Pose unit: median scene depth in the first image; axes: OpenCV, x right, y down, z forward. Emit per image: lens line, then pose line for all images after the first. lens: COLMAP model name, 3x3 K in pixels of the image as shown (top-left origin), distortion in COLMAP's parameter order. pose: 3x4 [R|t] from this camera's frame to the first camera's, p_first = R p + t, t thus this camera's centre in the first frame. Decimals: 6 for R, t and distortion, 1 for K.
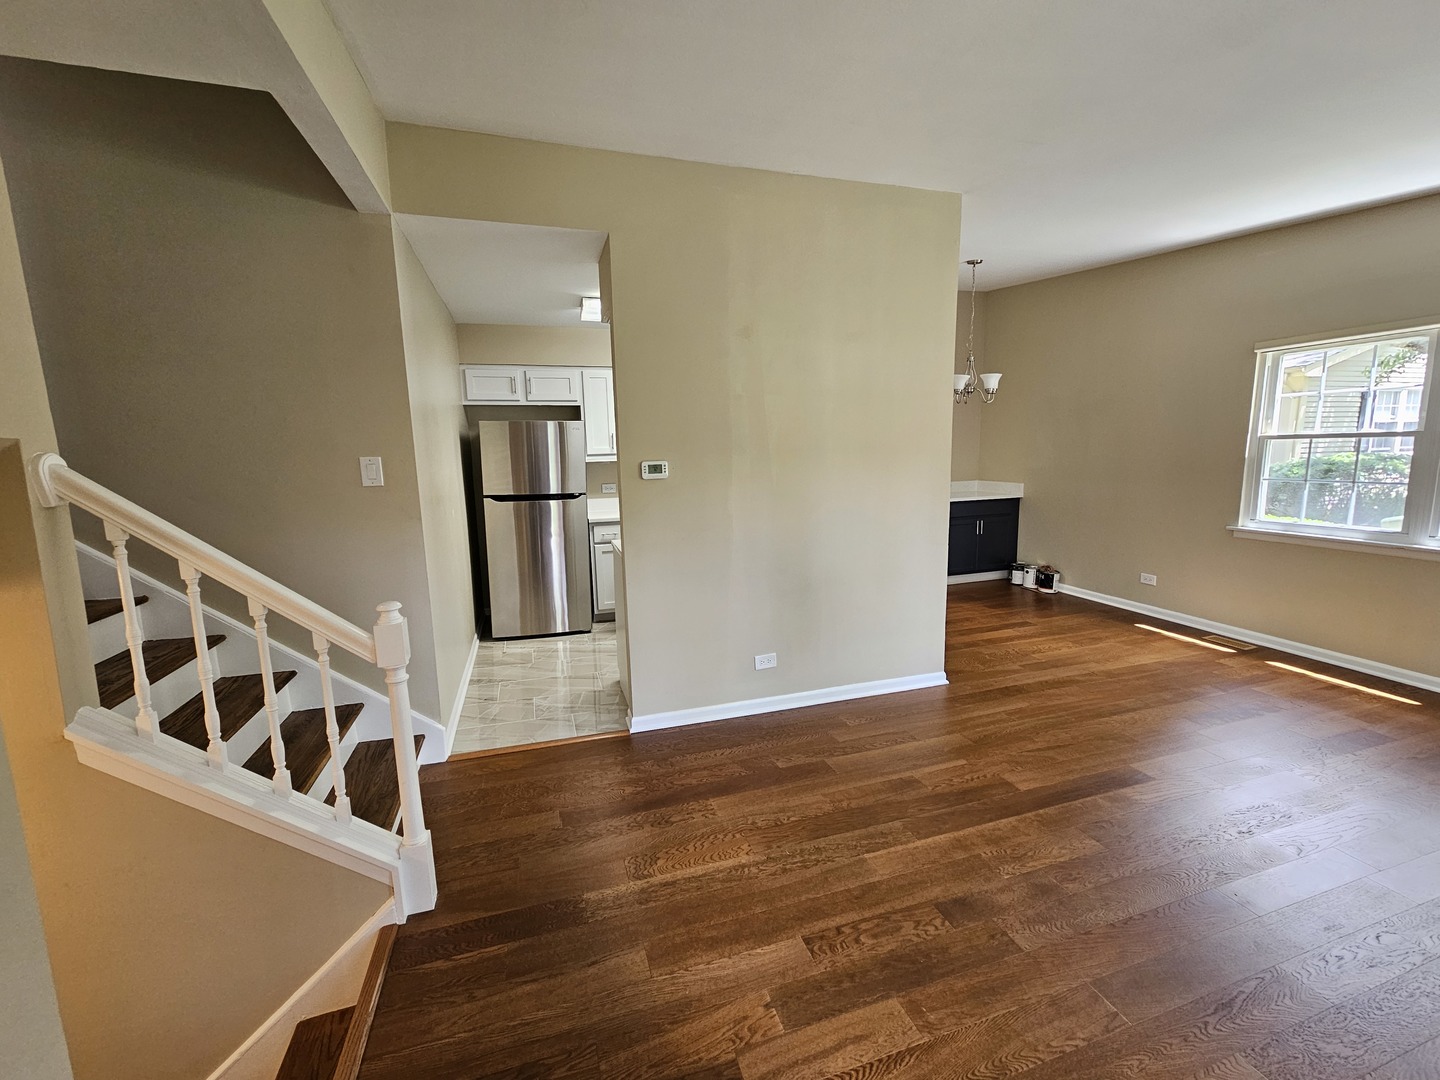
lens RADIAL K [[589.5, 0, 719.4], [0, 589.5, 540.1], [0, 0, 1]] dist [0.002115, -0.000861]
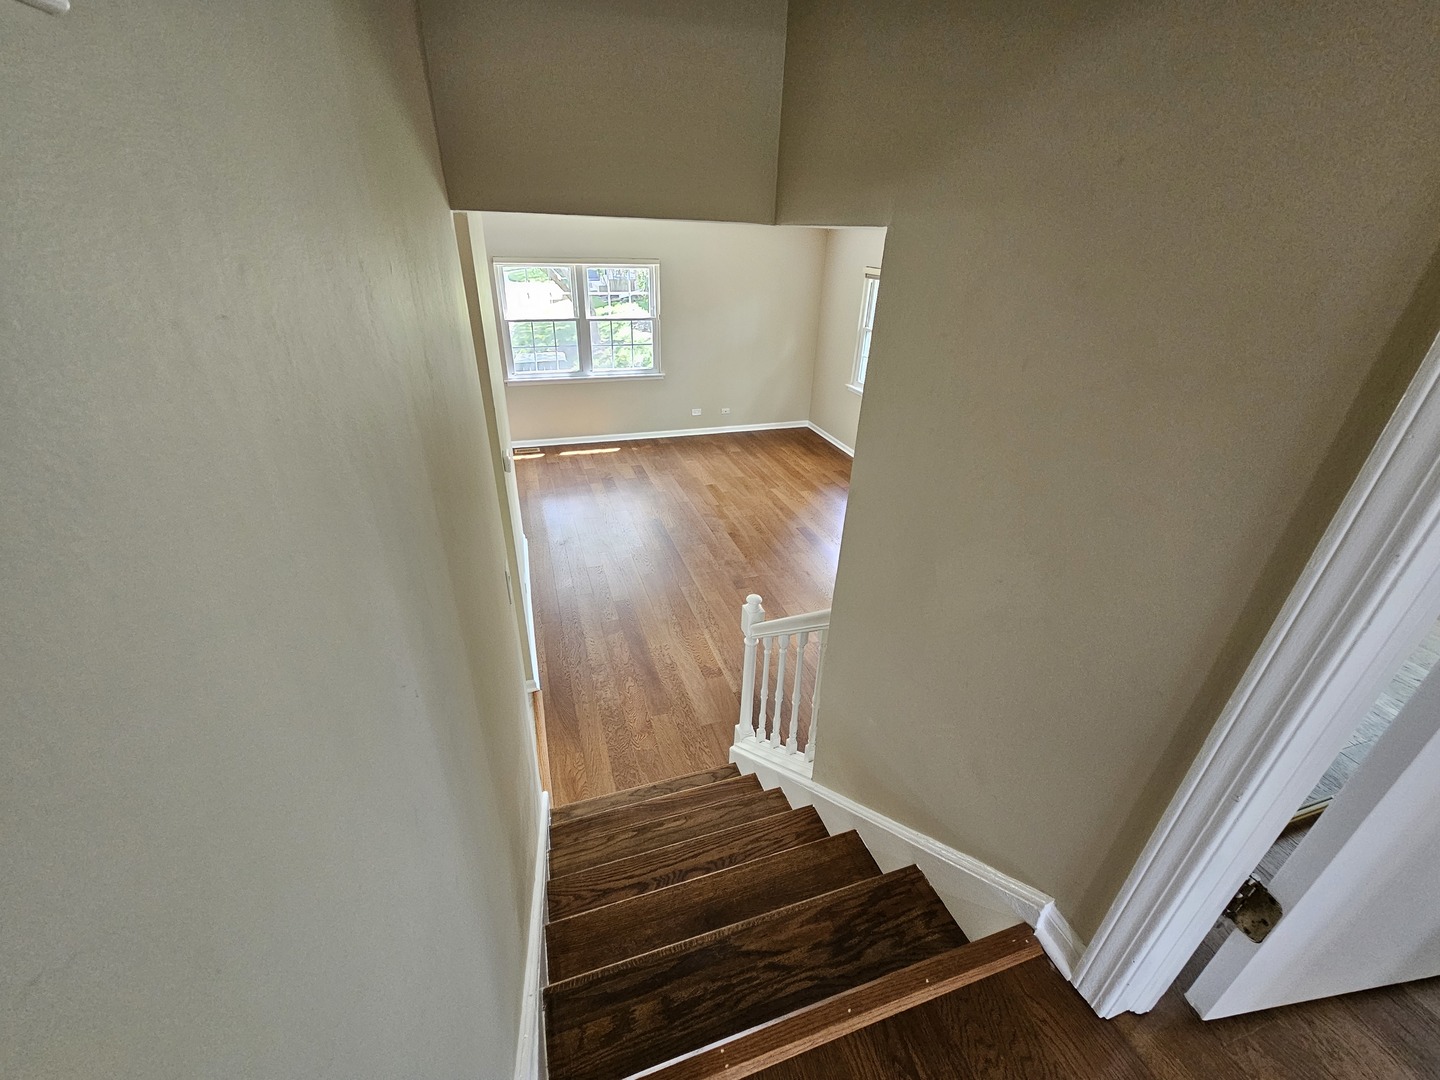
lens RADIAL K [[589.5, 0, 718.2], [0, 589.5, 543.5], [0, 0, 1]] dist [0.002115, -0.000861]
pose [[-0.011442, -0.449840, 0.893036, -0.892002], [0.118381, 0.886204, 0.447916, -0.331018], [-0.992902, 0.110844, 0.043112, 0.505787]]
